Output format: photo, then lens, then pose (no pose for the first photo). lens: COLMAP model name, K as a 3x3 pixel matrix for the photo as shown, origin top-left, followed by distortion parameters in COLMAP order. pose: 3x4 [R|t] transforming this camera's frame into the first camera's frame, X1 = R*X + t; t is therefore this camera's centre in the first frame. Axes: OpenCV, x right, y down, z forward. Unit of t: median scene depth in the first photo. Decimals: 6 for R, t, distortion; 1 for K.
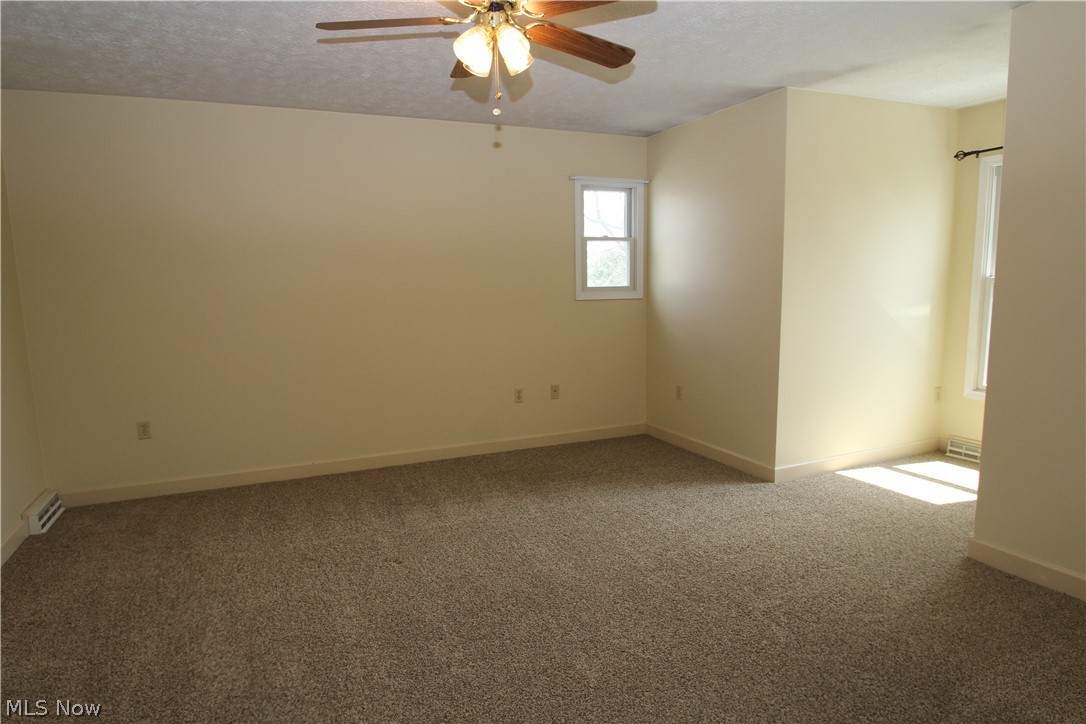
lens RADIAL K [[654.1, 0, 544.3], [0, 654.1, 368.8], [0, 0, 1]] dist [-0.018481, -0.006548]
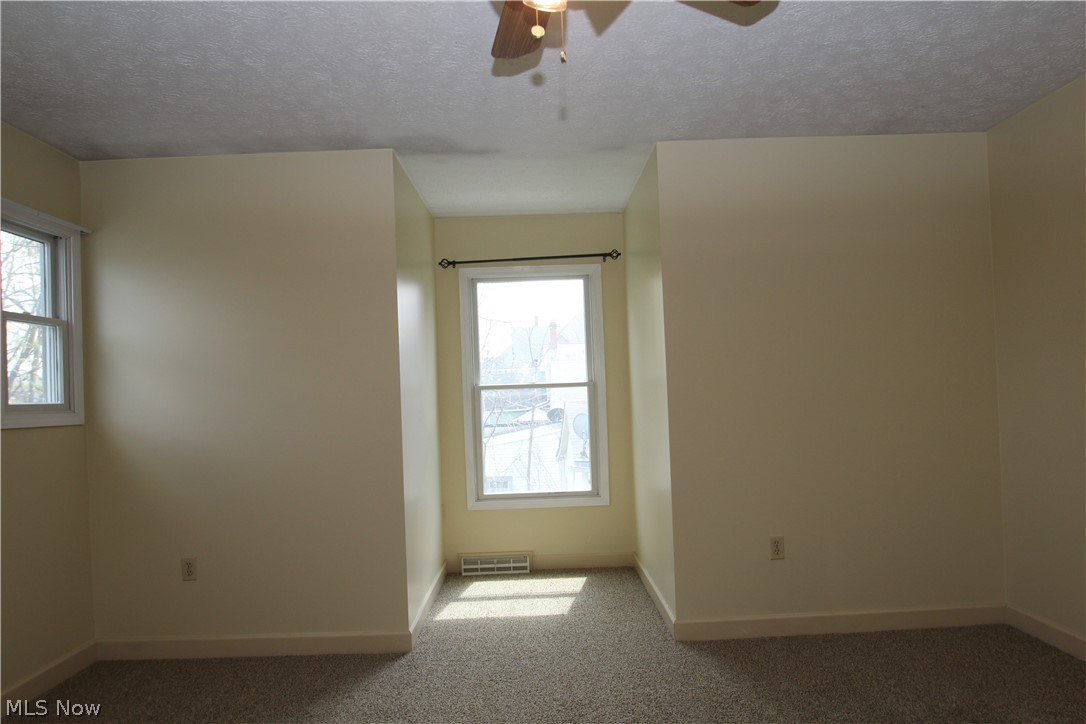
lens RADIAL K [[787.5, 0, 547.5], [0, 787.5, 373.3], [0, 0, 1]] dist [-0.048538, 0.017506]
pose [[0.397535, 0.025318, 0.917238, -0.474210], [0.155469, 0.983308, -0.094522, -0.033931], [-0.904320, 0.180178, 0.386963, 0.522623]]
